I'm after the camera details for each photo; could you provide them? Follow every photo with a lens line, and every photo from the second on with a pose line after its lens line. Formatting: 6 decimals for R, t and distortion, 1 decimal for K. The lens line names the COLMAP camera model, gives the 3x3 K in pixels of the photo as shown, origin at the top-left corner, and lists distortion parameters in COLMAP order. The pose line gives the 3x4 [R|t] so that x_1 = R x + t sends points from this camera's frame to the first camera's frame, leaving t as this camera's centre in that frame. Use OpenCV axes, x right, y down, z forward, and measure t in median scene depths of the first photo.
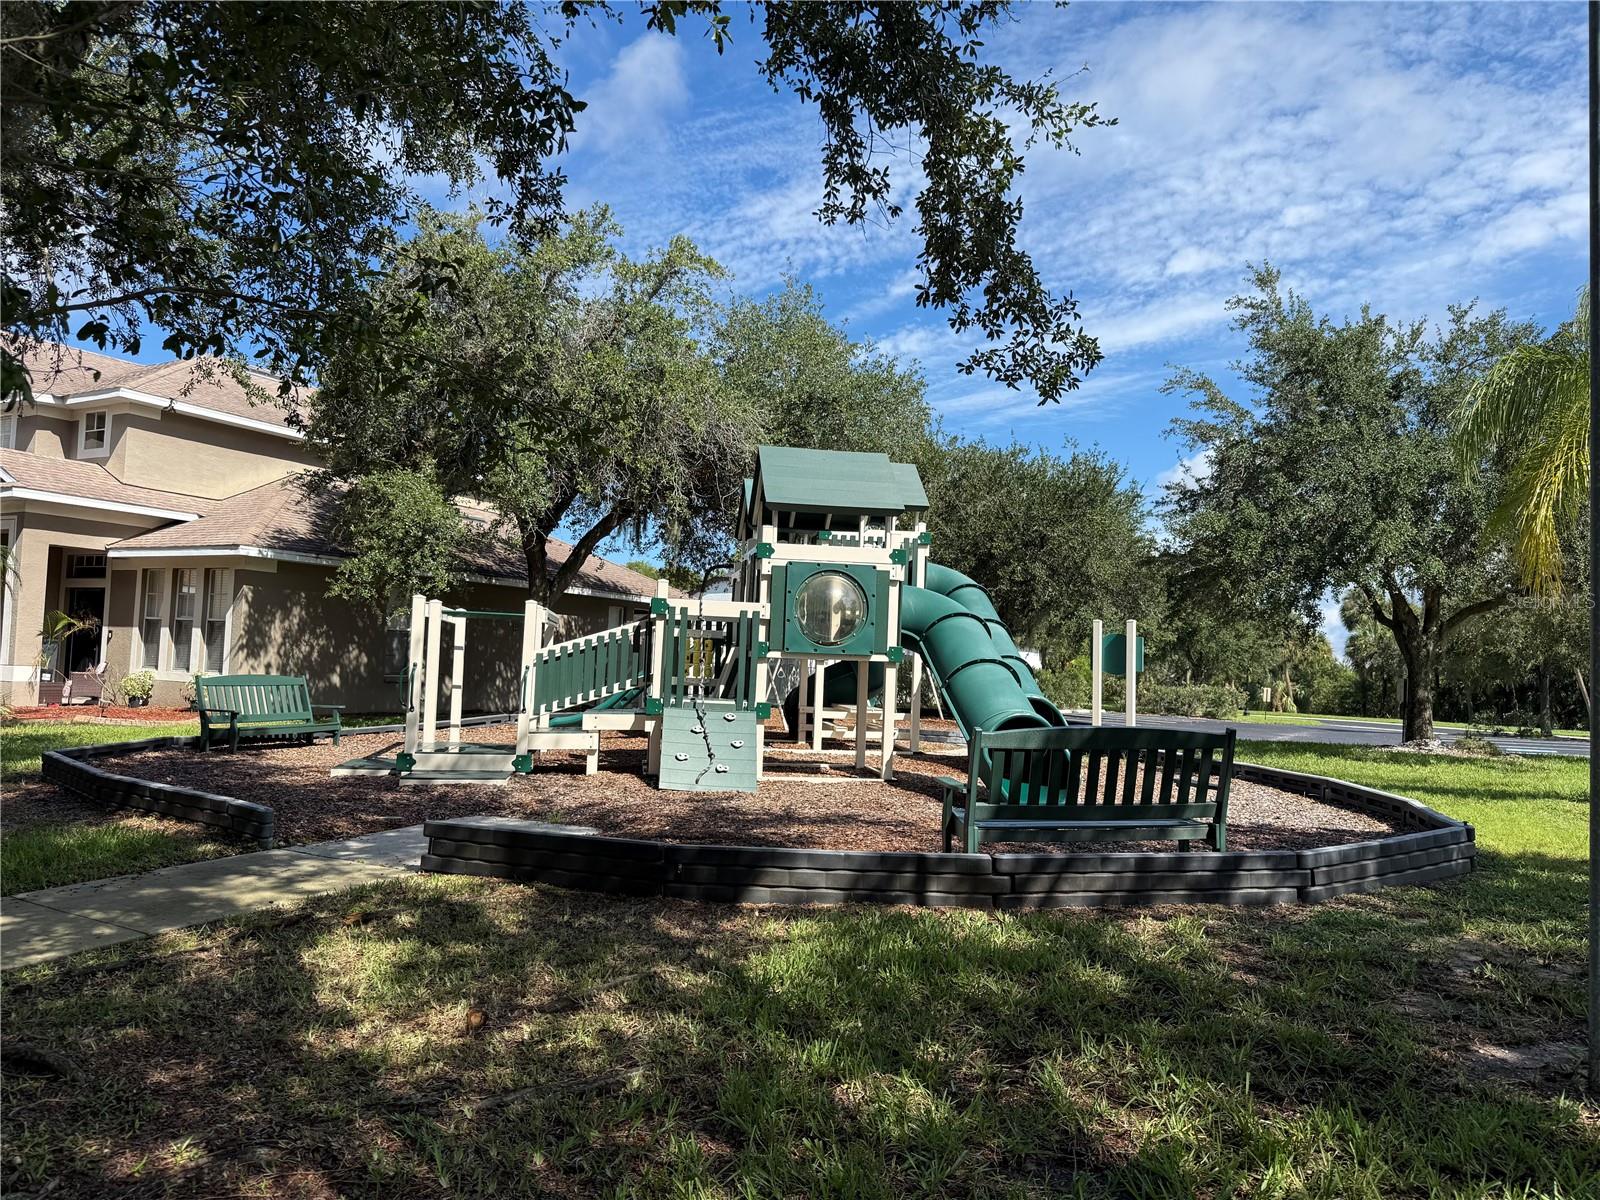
lens RADIAL K [[1122.3, 0, 800.0], [0, 1122.3, 600.0], [0, 0, 1]] dist [-0.003719, -0.008466]
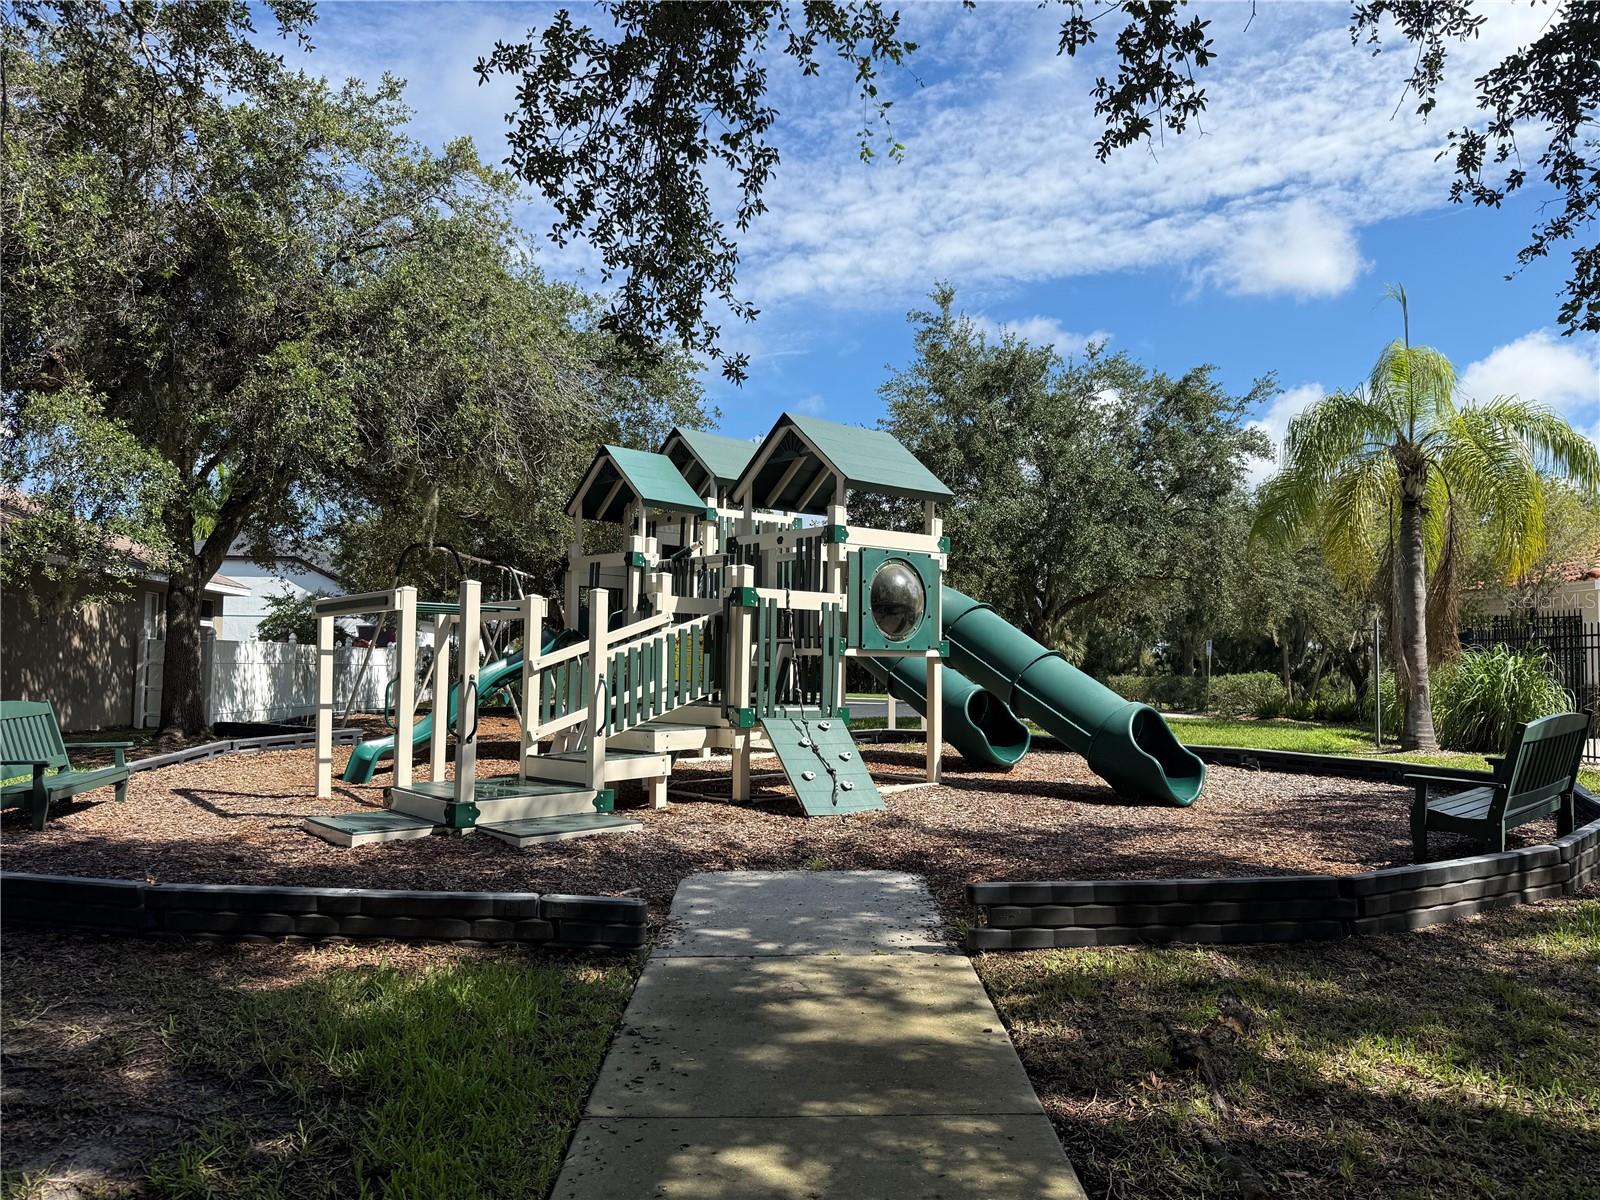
lens RADIAL K [[1122.3, 0, 800.0], [0, 1122.3, 600.0], [0, 0, 1]] dist [-0.003719, -0.008466]
pose [[0.840277, 0.002274, 0.542153, -0.535491], [-0.008102, 0.999932, 0.008363, 0.000609], [-0.542097, -0.011420, 0.840238, 0.275334]]
